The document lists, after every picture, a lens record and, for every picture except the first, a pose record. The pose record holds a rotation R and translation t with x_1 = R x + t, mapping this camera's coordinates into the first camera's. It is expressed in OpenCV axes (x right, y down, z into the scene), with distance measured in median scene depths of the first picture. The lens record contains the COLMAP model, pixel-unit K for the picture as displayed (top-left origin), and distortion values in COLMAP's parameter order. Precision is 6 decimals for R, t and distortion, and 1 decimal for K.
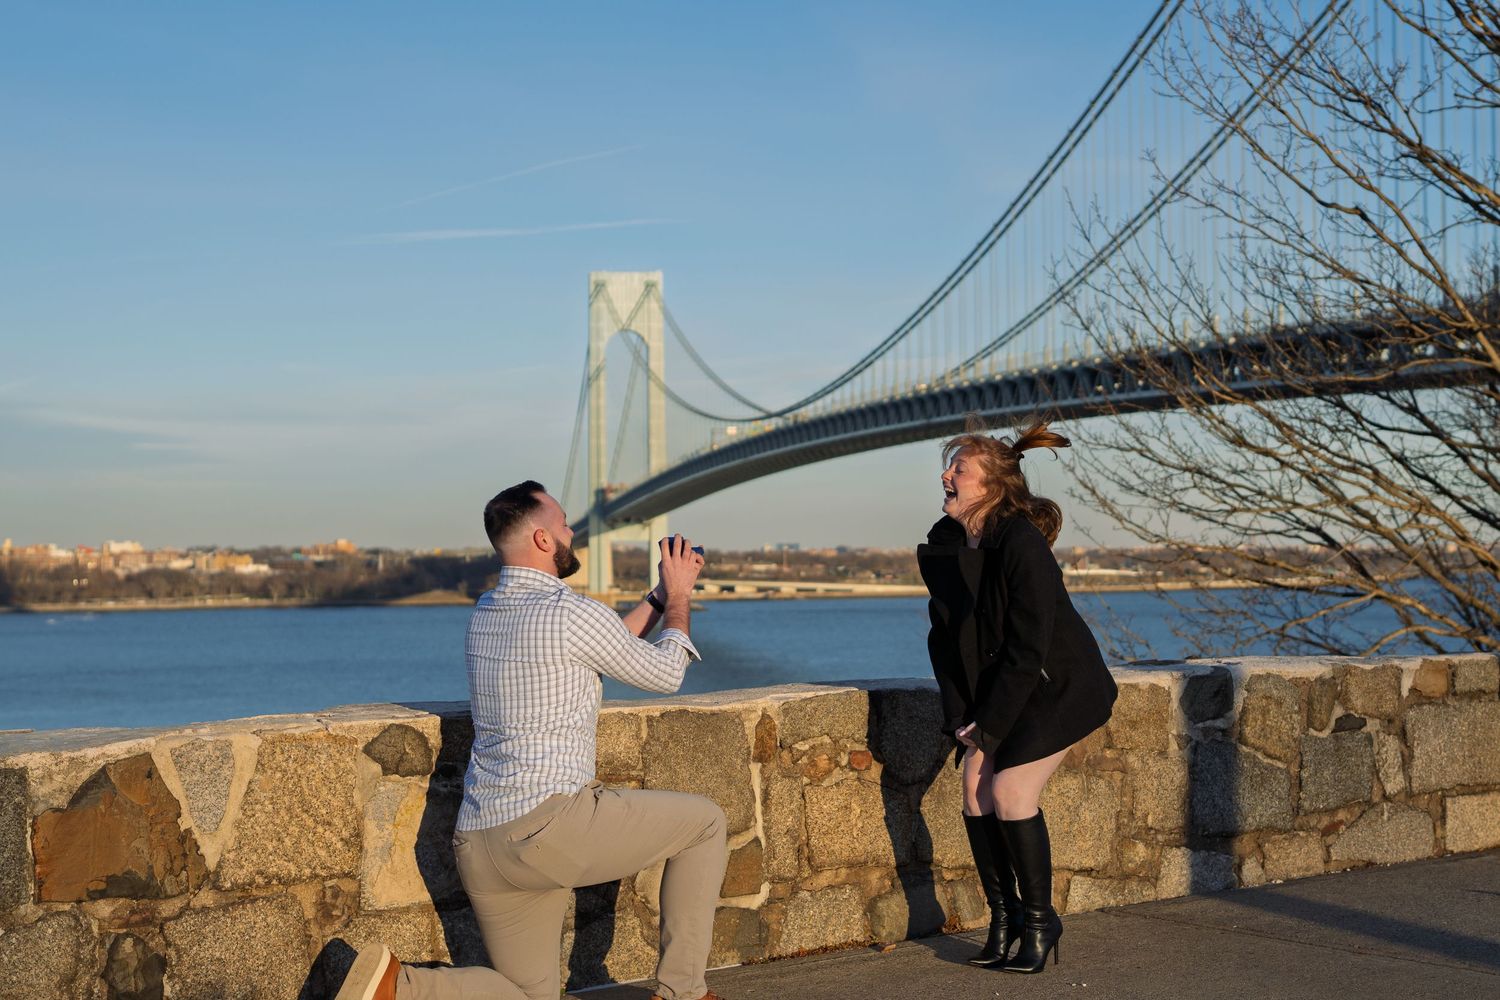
lens RADIAL K [[2384.5, 0, 828.2], [0, 2384.5, 498.8], [0, 0, 1]] dist [-0.001686, 0.000000]
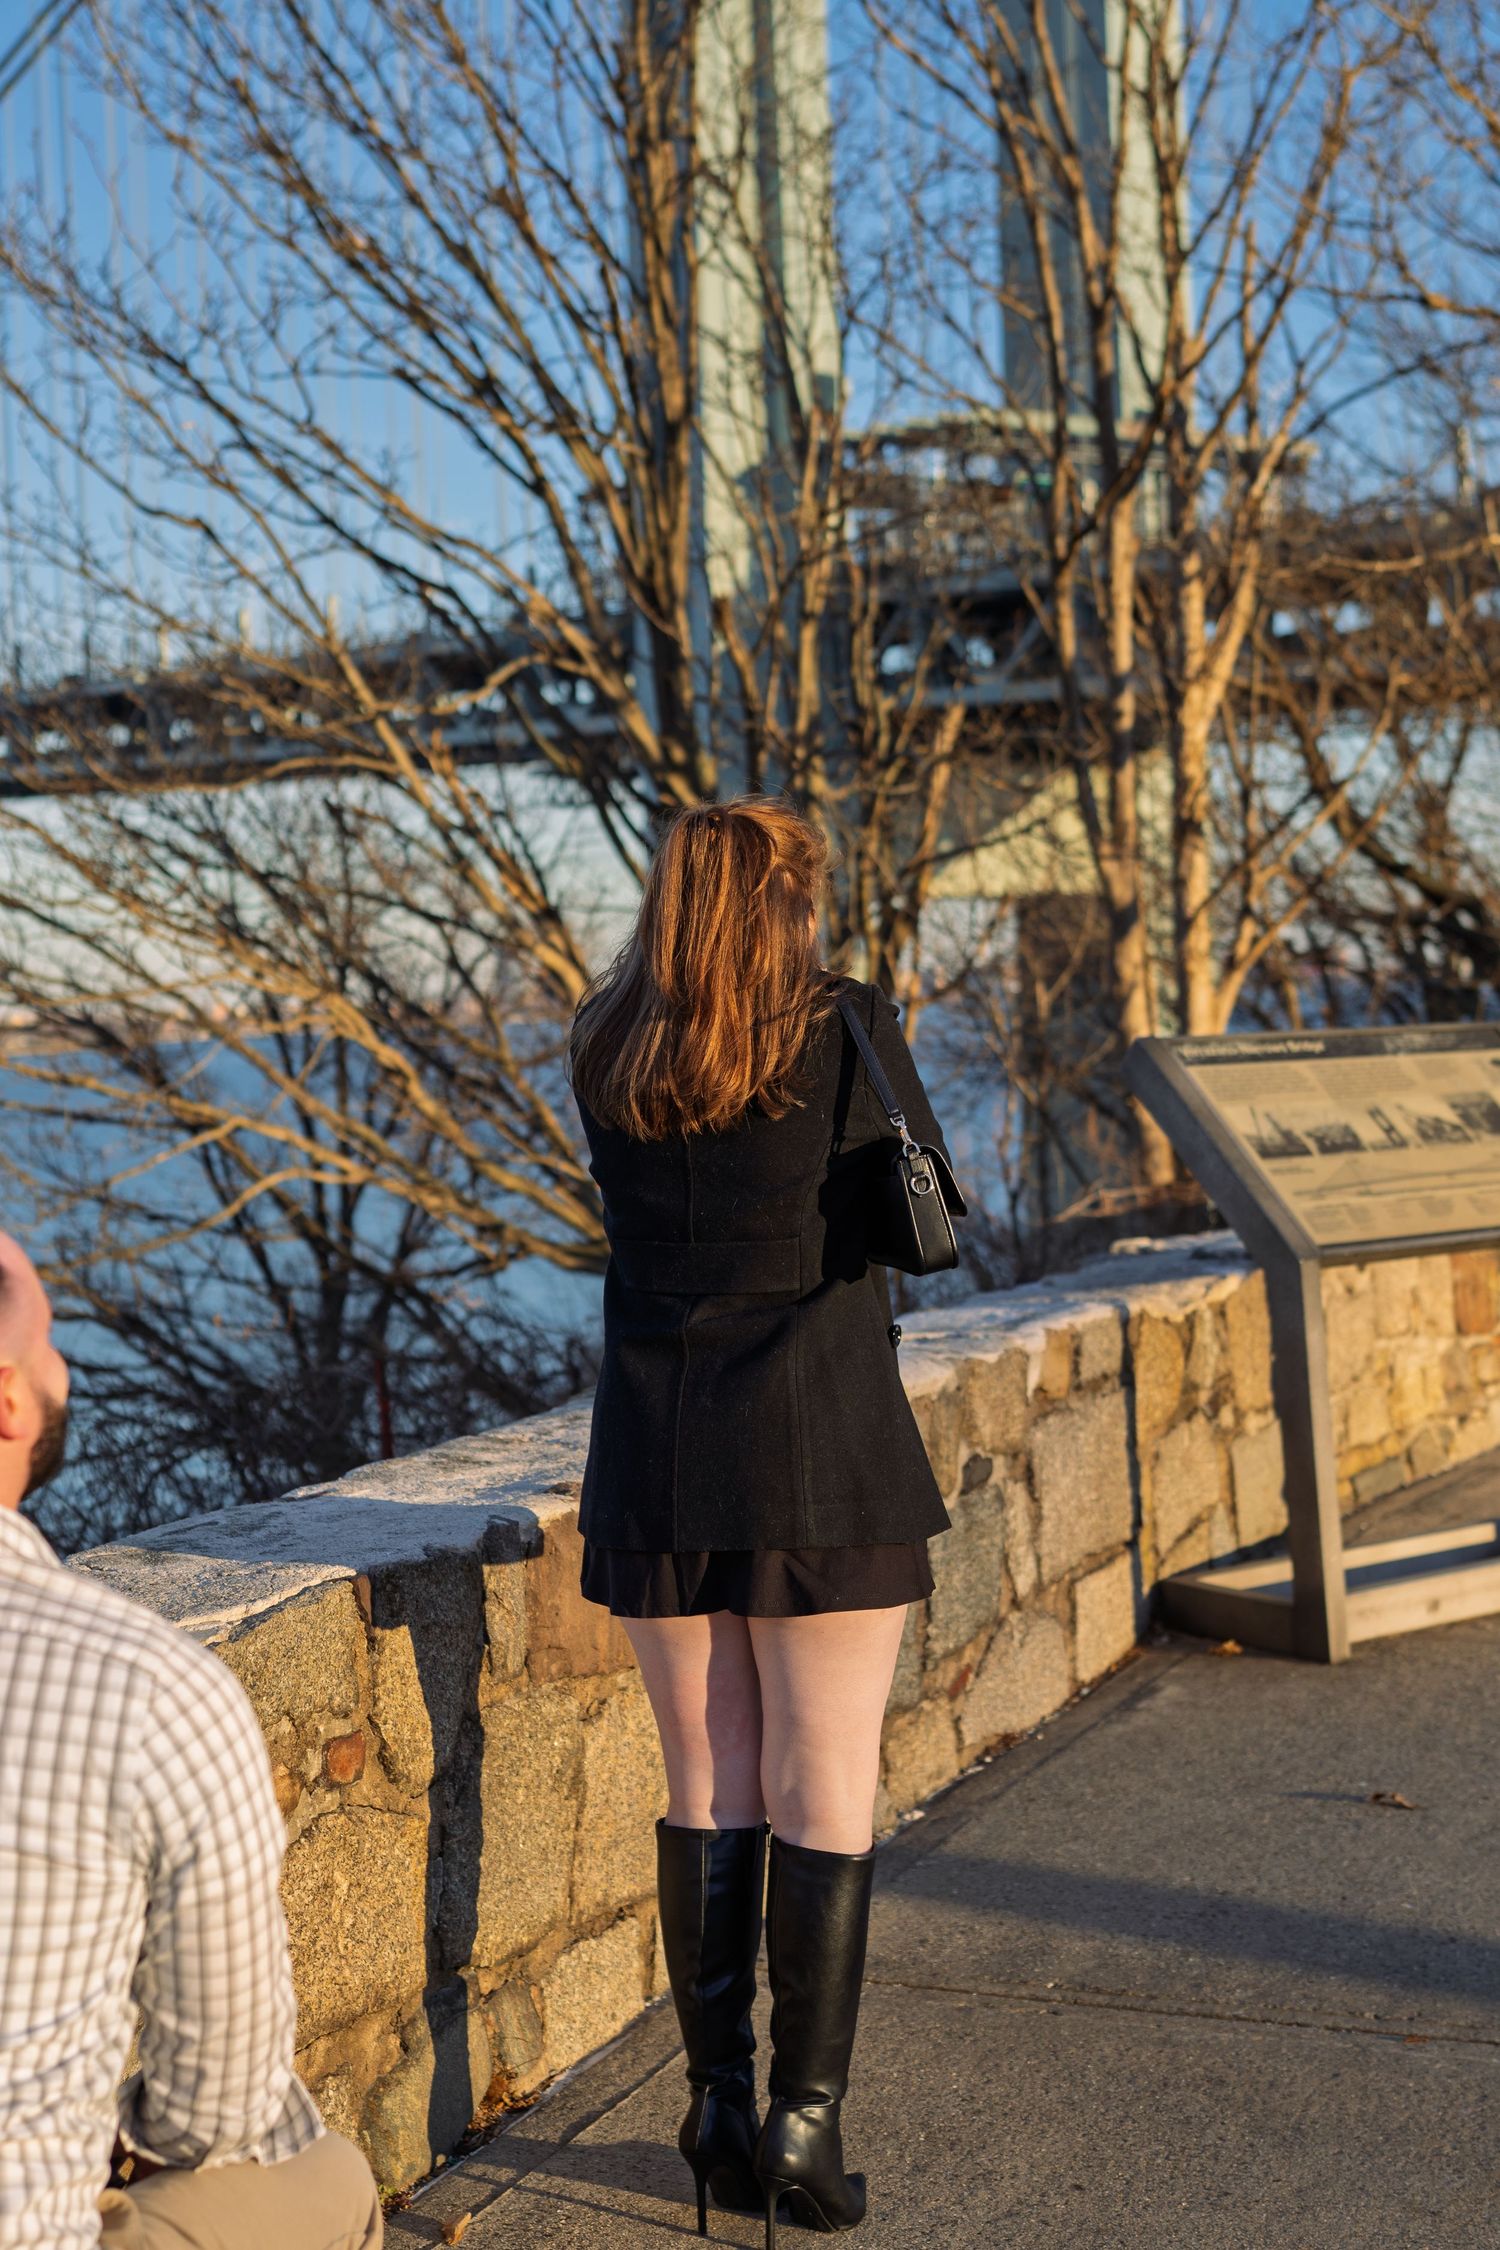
lens RADIAL K [[3275.9, 0, 753.0], [0, 3275.9, 1095.7], [0, 0, 1]] dist [-0.001364, 0.000000]
pose [[0.886350, -0.039755, 0.461307, -0.149521], [0.019608, 0.998636, 0.048387, -0.021933], [-0.462601, -0.033842, 0.885920, 0.423561]]
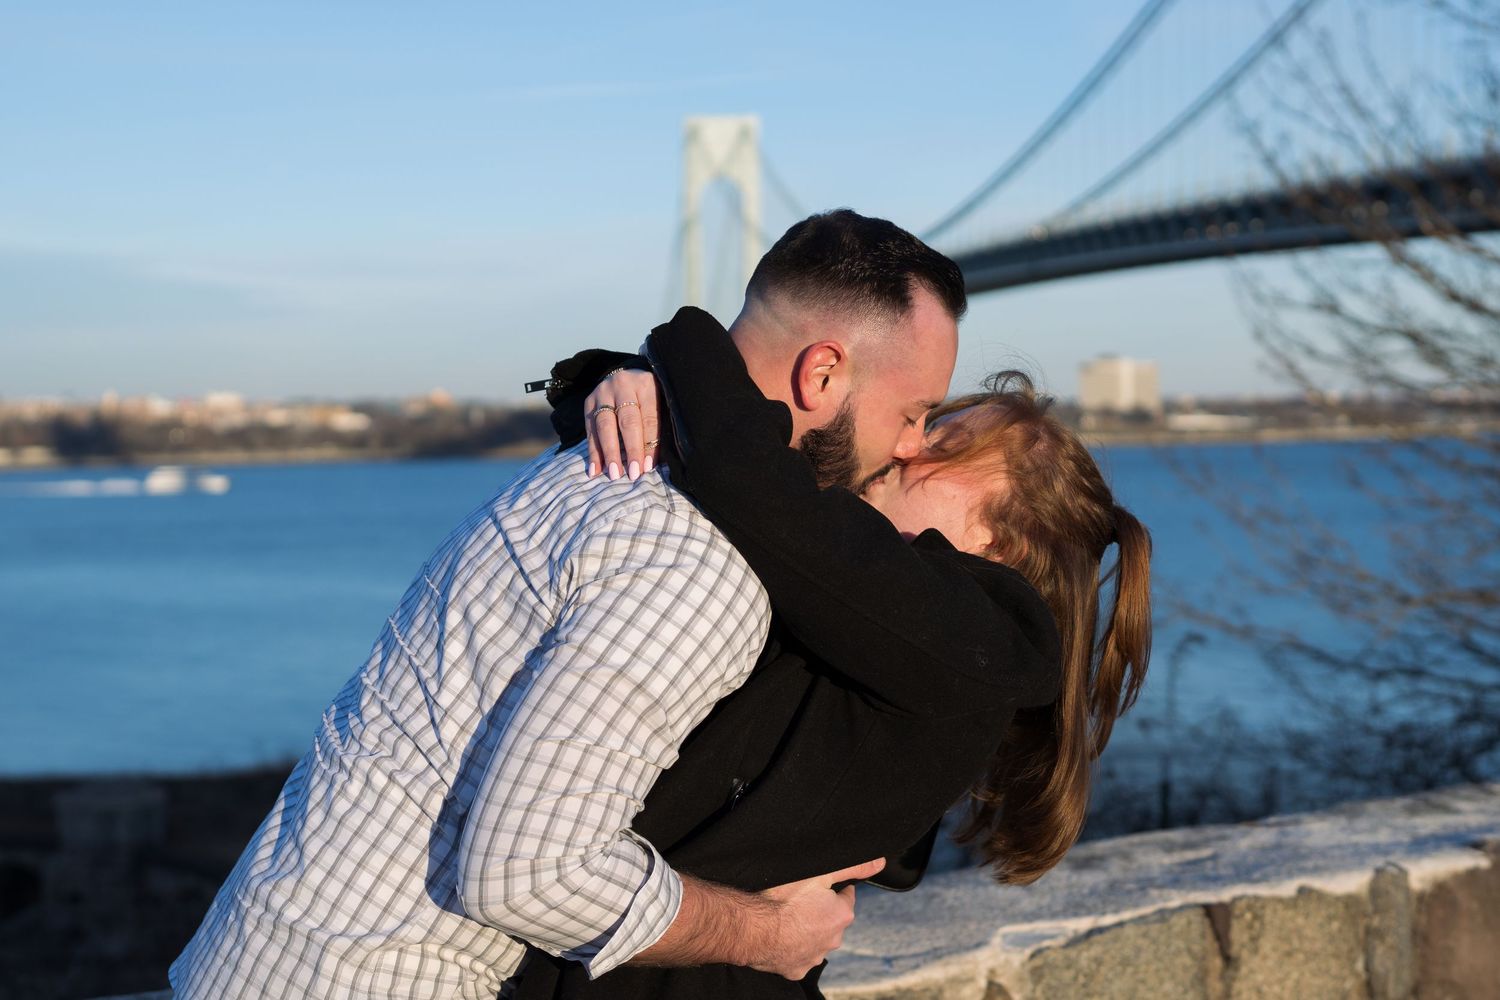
lens RADIAL K [[2404.5, 0, 721.9], [0, 2404.5, 508.4], [0, 0, 1]] dist [-0.001361, 0.000000]
pose [[0.996397, -0.000159, -0.084809, -0.032792], [0.005823, 0.997766, 0.066545, -0.026241], [0.084609, -0.066799, 0.994173, 0.455438]]
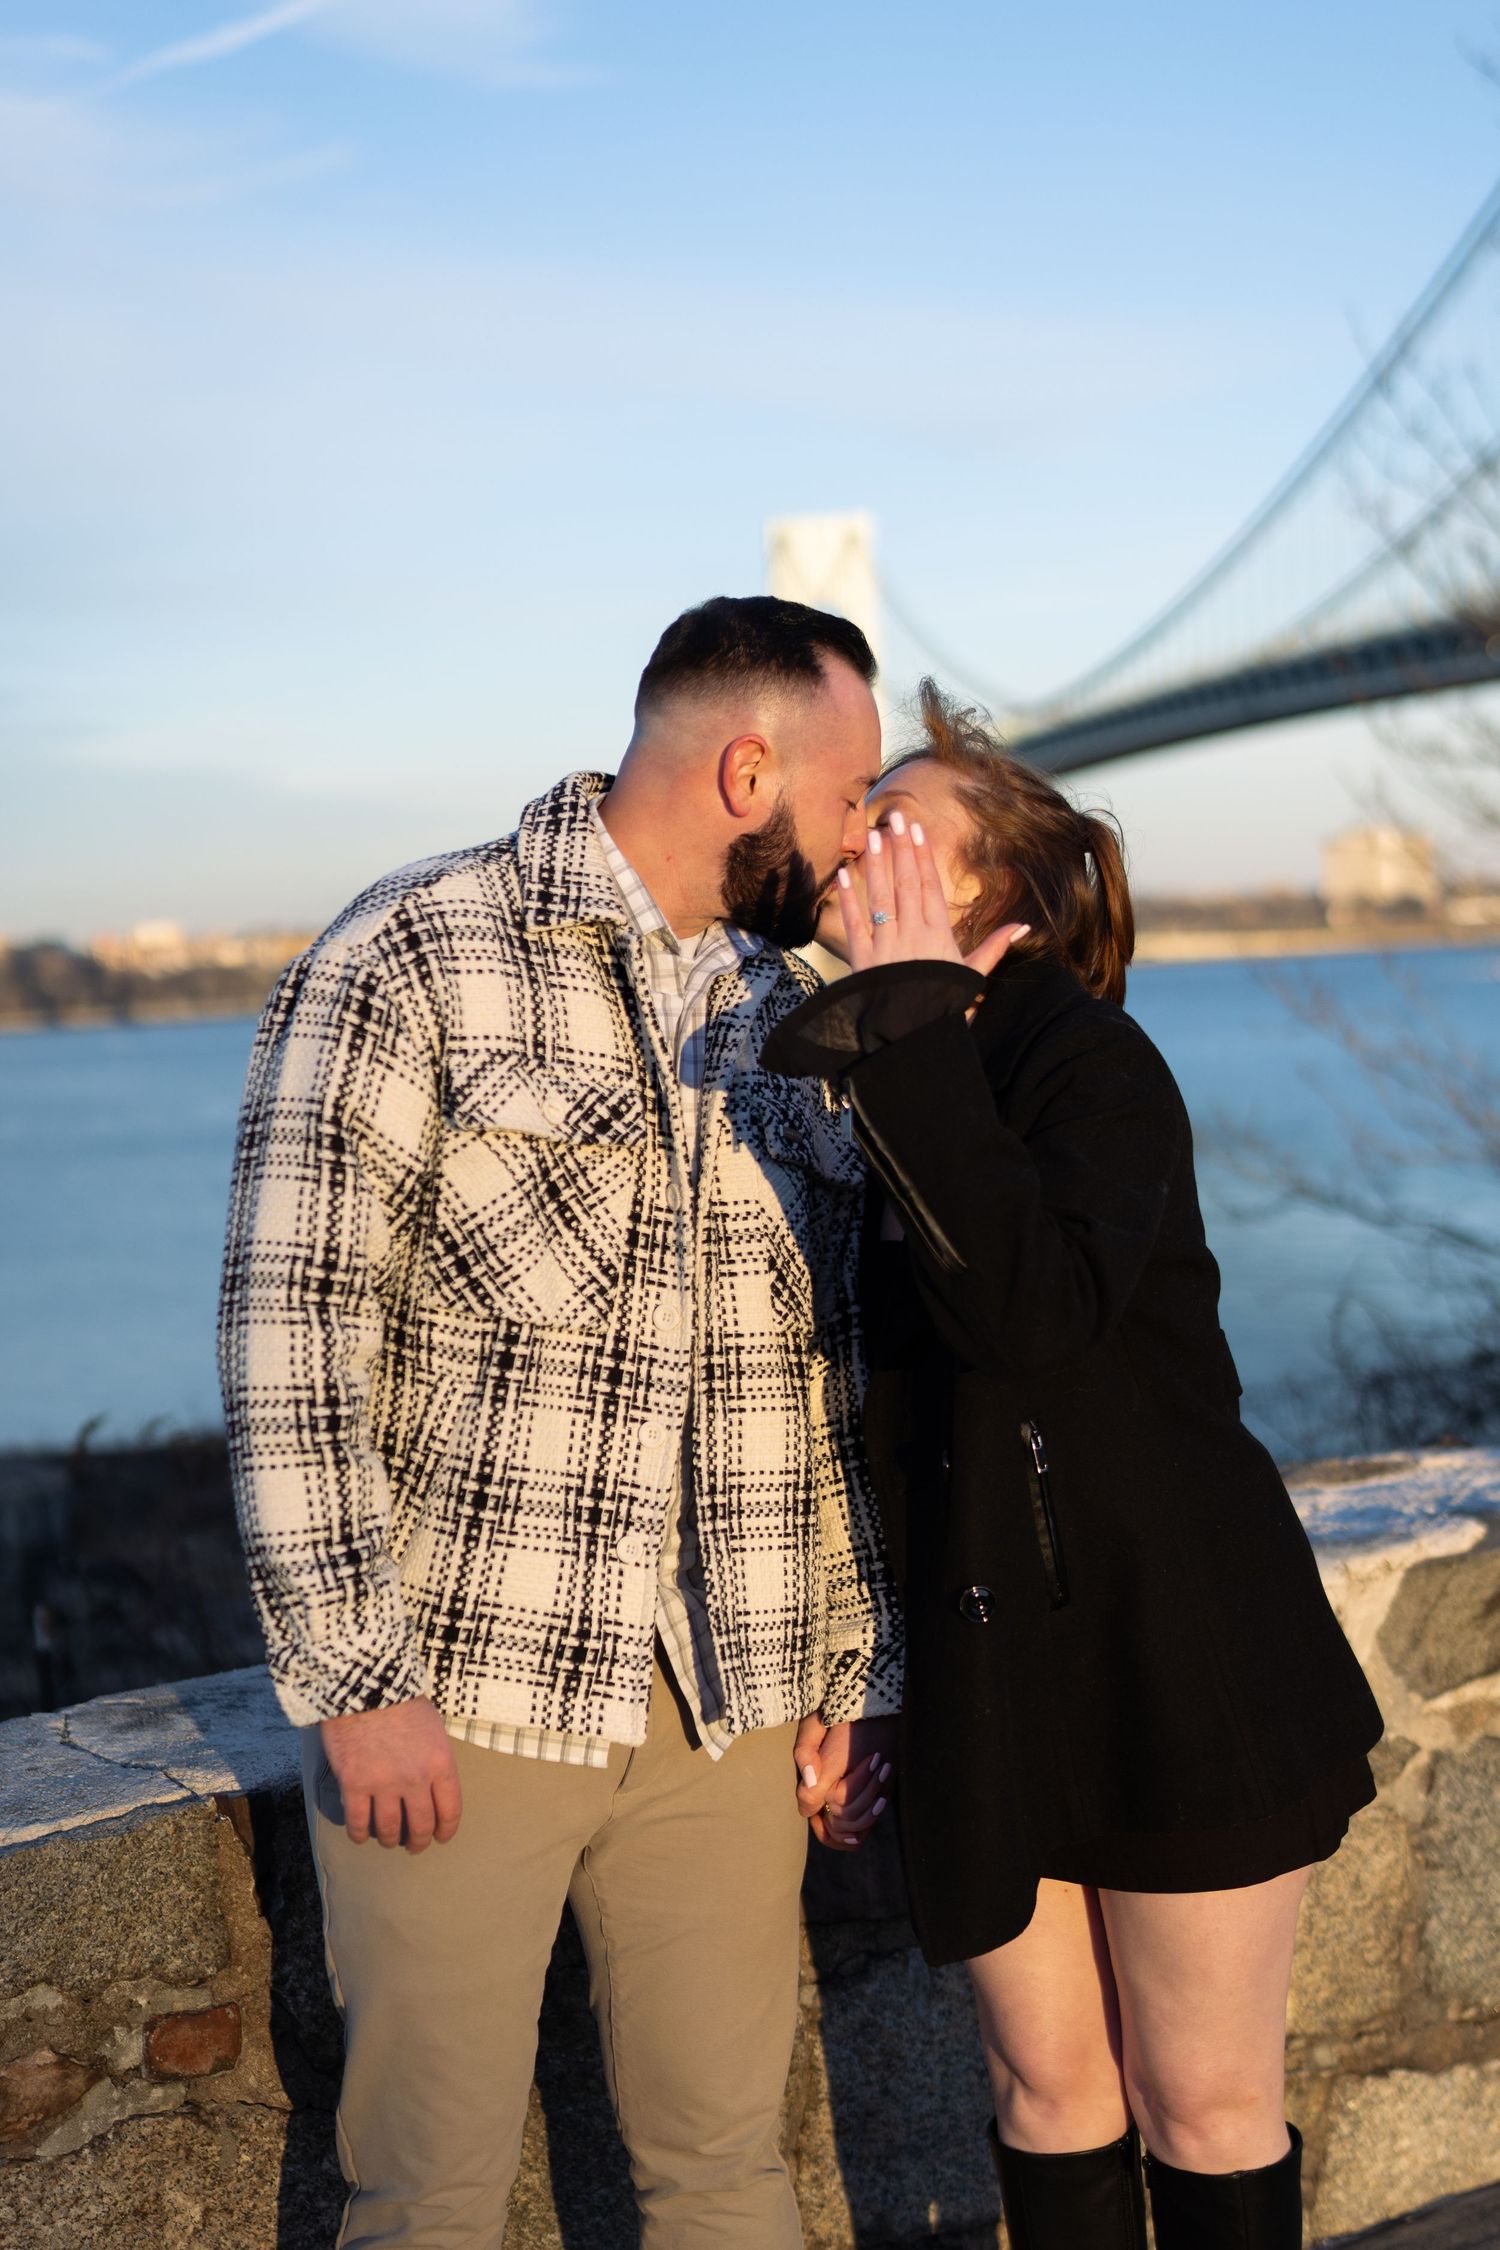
lens RADIAL K [[3275.9, 0, 782.1], [0, 3275.9, 1136.6], [0, 0, 1]] dist [-0.001364, 0.000000]
pose [[0.993712, -0.035532, -0.106175, 0.113808], [0.045243, 0.994868, 0.090500, -0.029114], [0.102415, -0.094735, 0.990220, 0.536410]]
